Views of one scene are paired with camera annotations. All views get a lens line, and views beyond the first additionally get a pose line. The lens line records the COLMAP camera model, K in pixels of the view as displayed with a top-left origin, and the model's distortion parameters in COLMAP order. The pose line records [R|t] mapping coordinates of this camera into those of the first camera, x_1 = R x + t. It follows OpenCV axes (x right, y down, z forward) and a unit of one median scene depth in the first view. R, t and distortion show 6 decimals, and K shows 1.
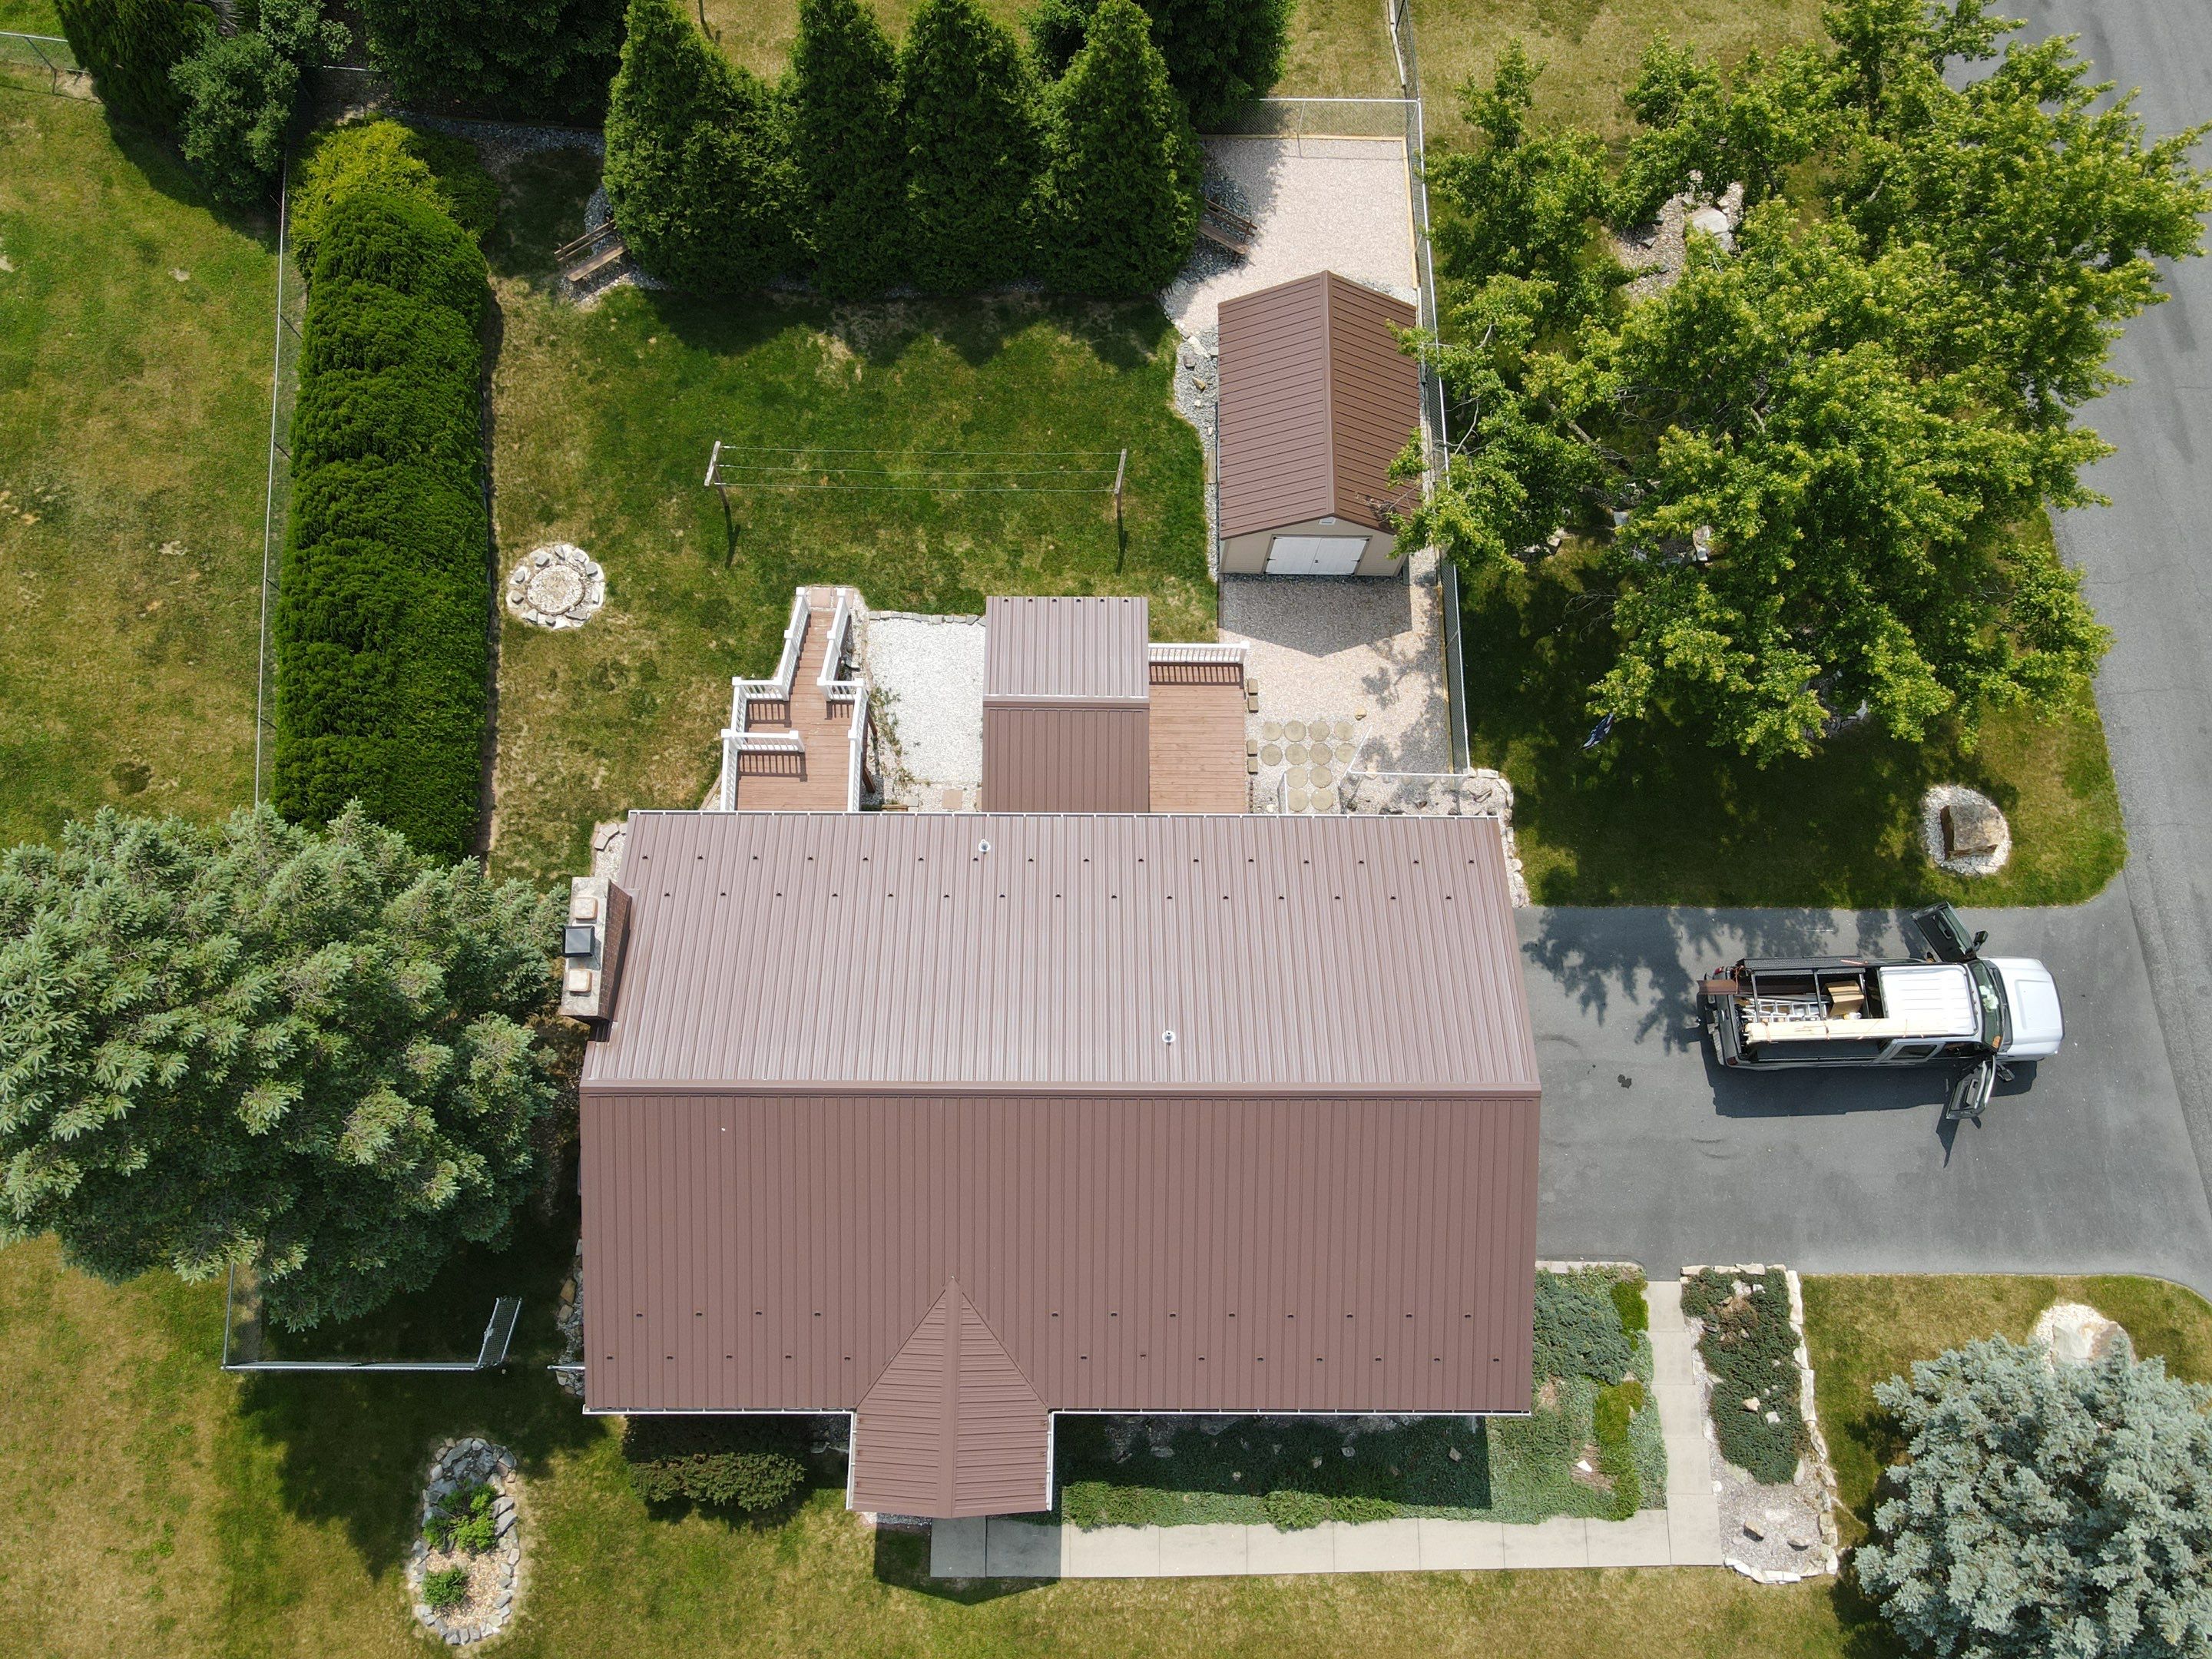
lens RADIAL K [[1616.8, 0, 1099.3], [0, 1616.8, 828.7], [0, 0, 1]] dist [0.010207, 0.009397]
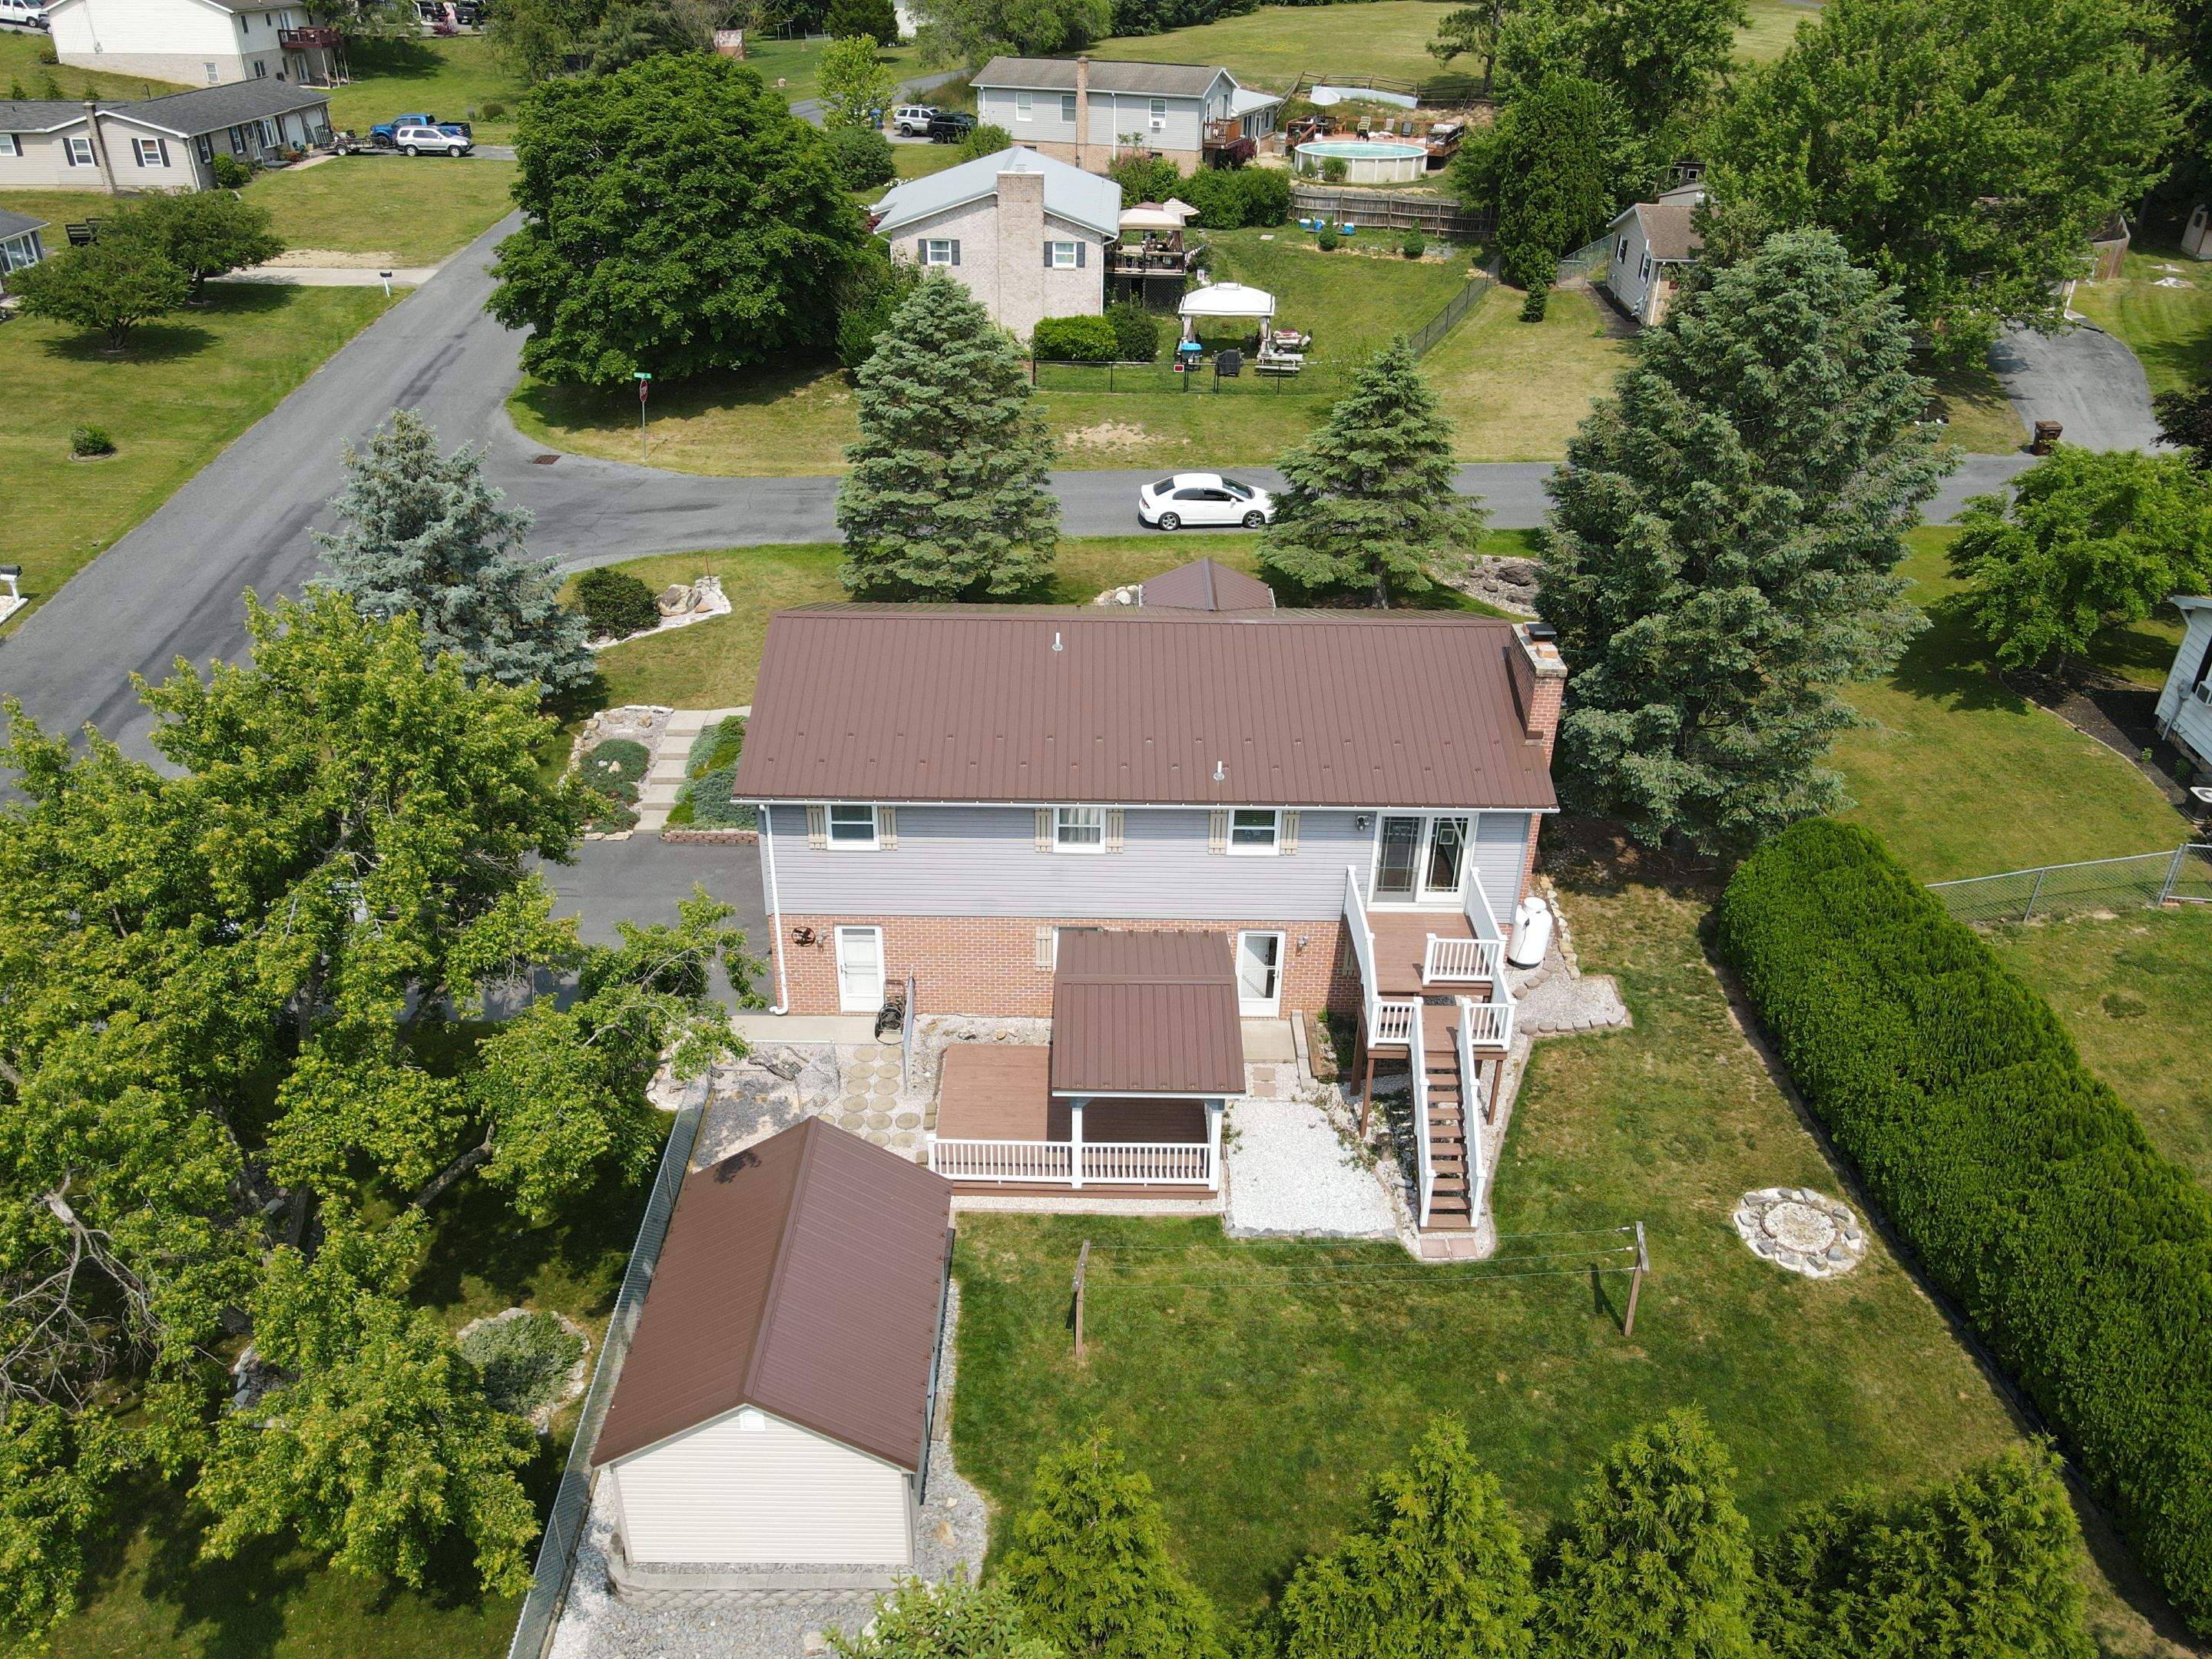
lens RADIAL K [[1616.1, 0, 1095.7], [0, 1616.1, 834.6], [0, 0, 1]] dist [0.014738, -0.000949]
pose [[-0.999657, -0.022729, -0.013048, 0.020647], [-0.006433, -0.269809, 0.962892, -0.892218], [-0.025406, 0.962645, 0.269571, 0.643314]]
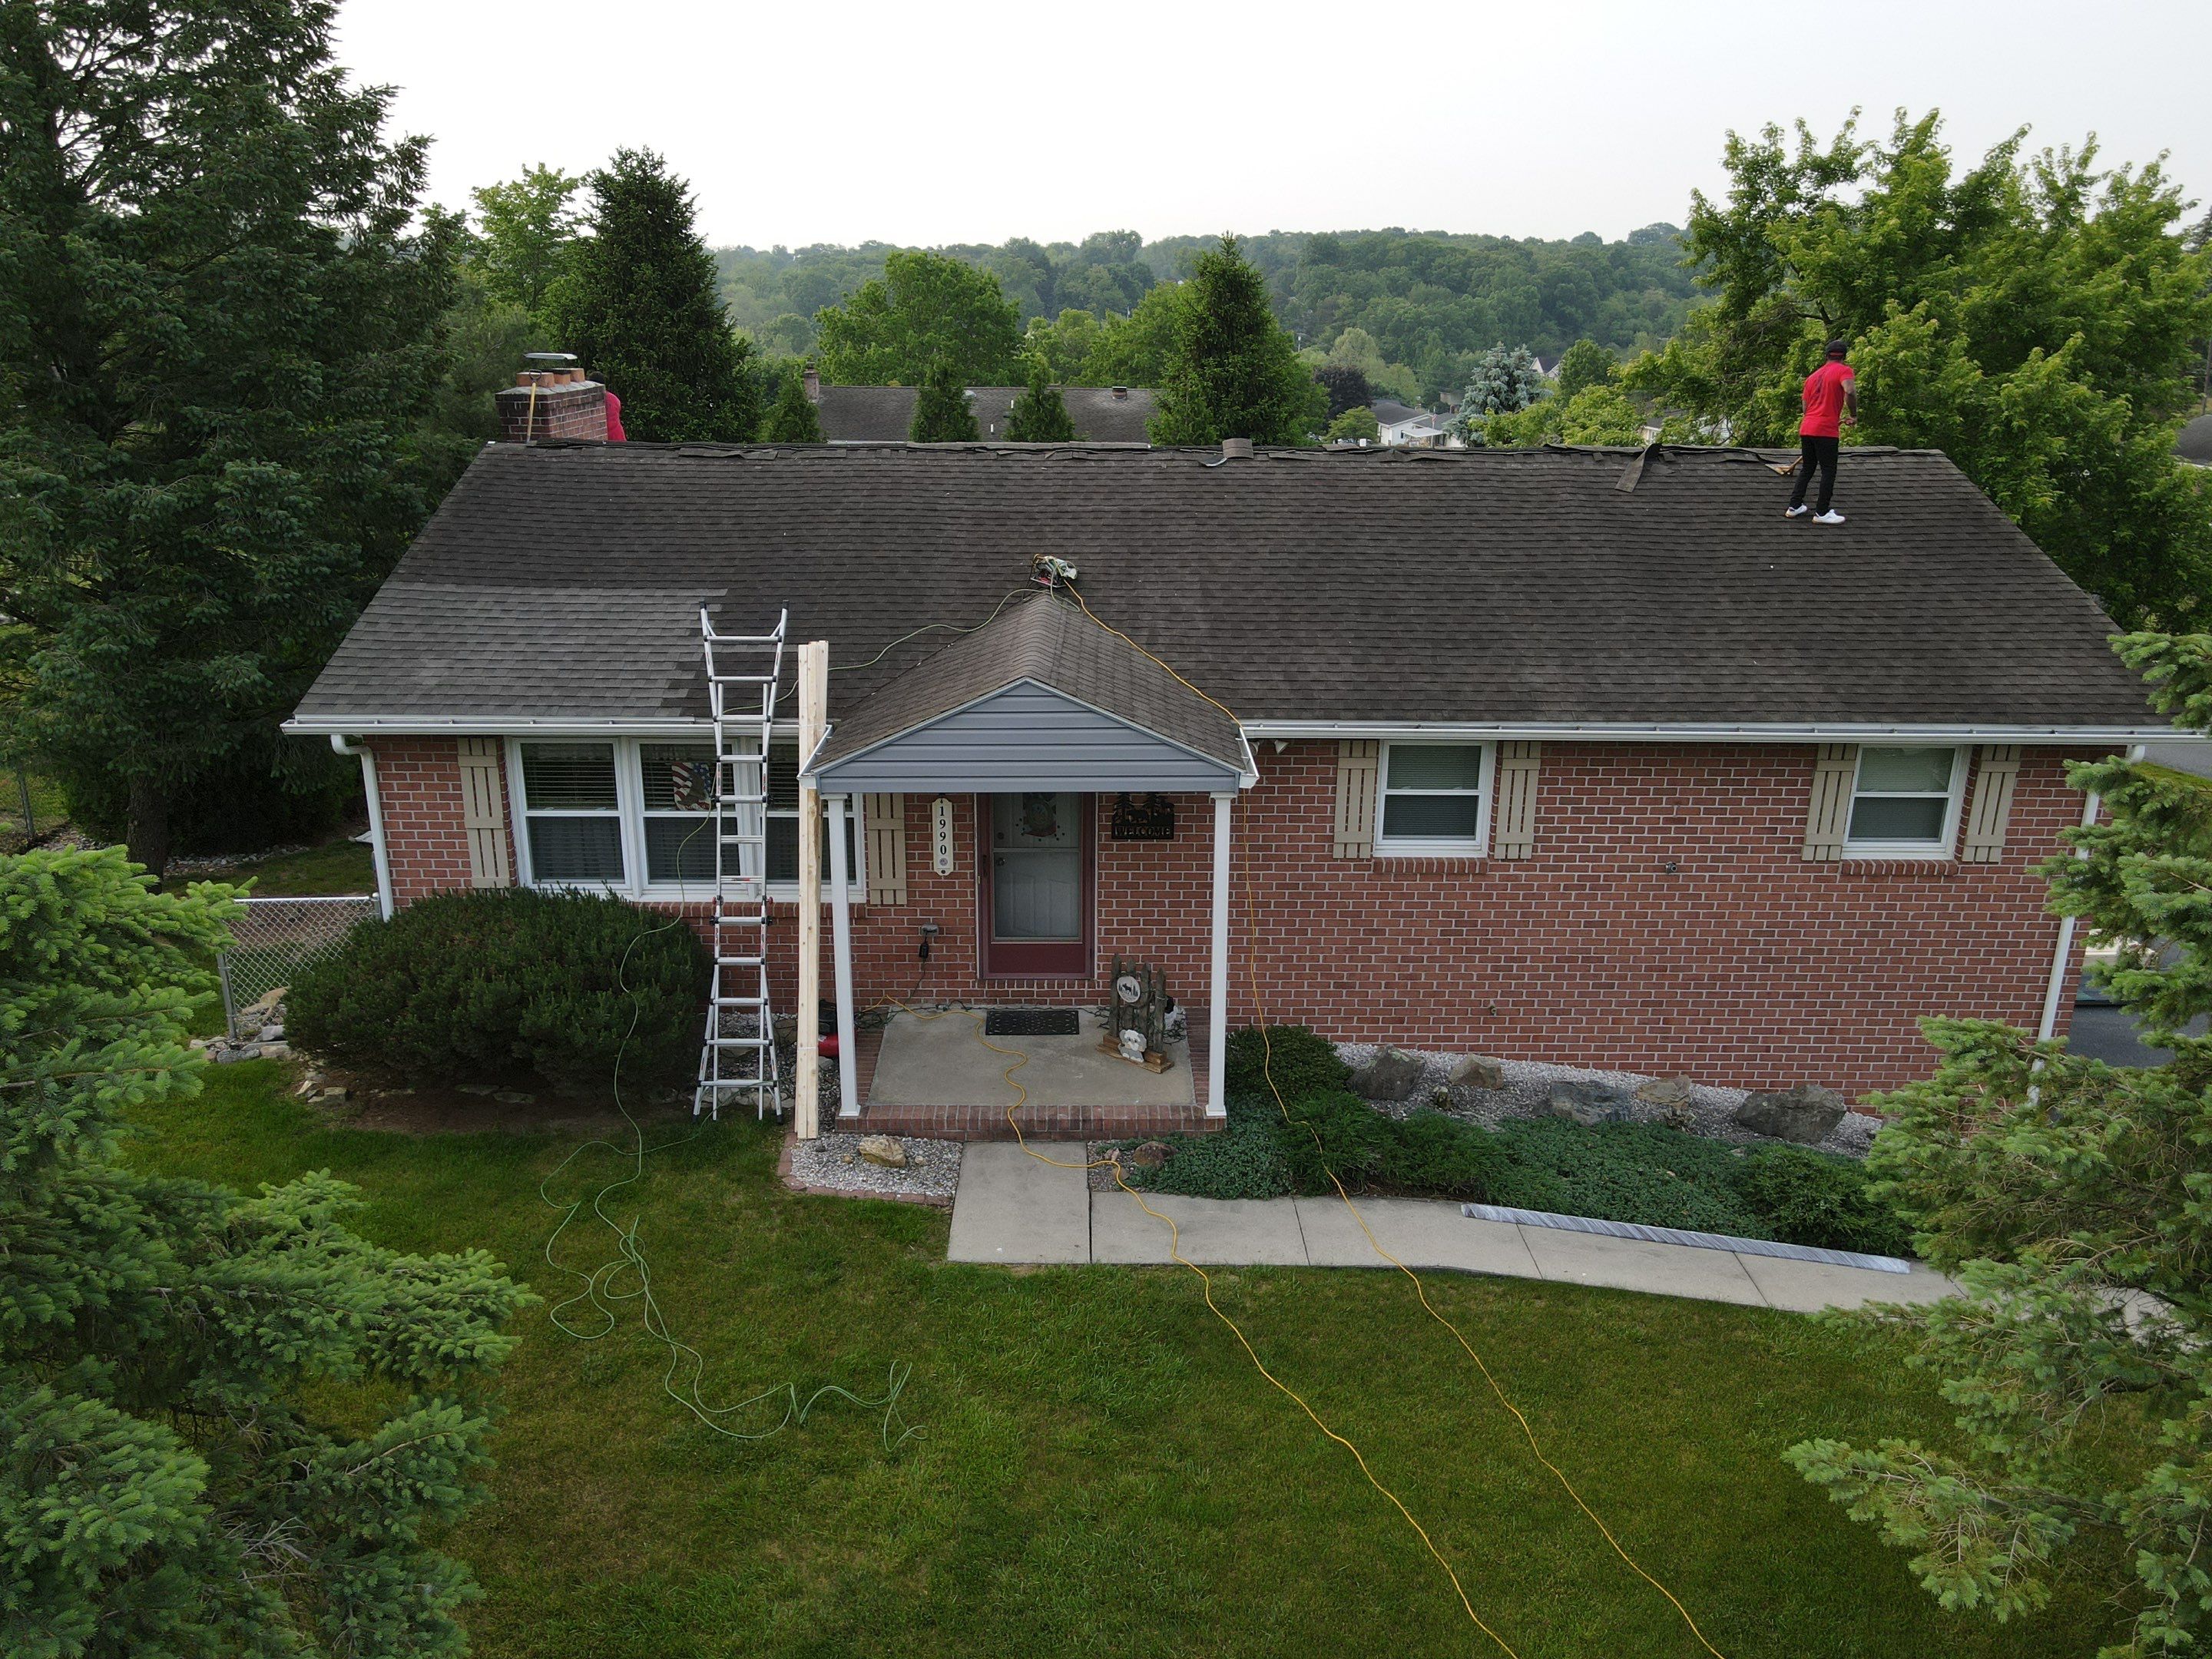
lens RADIAL K [[1616.8, 0, 1099.1], [0, 1616.8, 824.8], [0, 0, 1]] dist [0.010207, 0.009397]
pose [[0.999925, -0.010773, 0.005874, -0.059811], [0.010670, 0.526990, -0.849805, 0.634160], [0.006060, 0.849803, 0.527065, 0.614202]]
